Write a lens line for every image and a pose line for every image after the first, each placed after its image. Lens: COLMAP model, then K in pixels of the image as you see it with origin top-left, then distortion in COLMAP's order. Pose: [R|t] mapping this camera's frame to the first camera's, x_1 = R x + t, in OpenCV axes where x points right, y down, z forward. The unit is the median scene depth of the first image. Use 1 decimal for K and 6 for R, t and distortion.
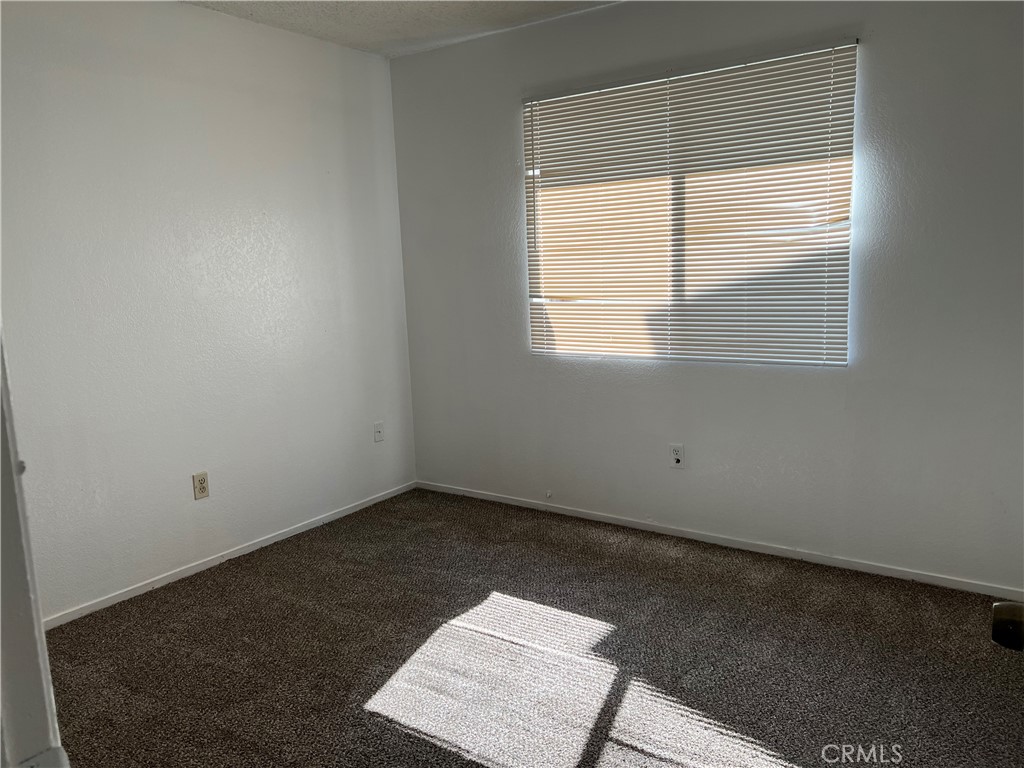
lens RADIAL K [[767.5, 0, 512.0], [0, 767.5, 384.0], [0, 0, 1]] dist [0.108522, -0.260811]
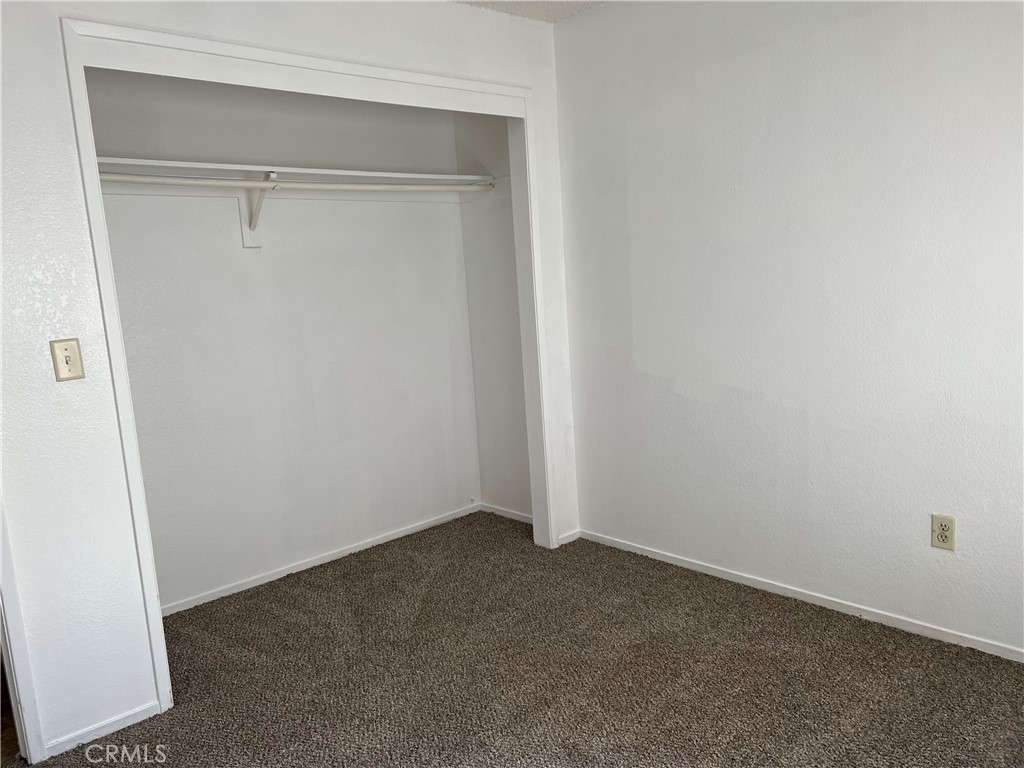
lens RADIAL K [[767.5, 0, 512.0], [0, 767.5, 384.0], [0, 0, 1]] dist [0.108522, -0.260811]
pose [[-0.229174, 0.191822, -0.954298, 0.396153], [-0.083563, 0.972894, 0.215628, -0.140491], [0.969792, 0.129160, -0.206932, 0.757366]]
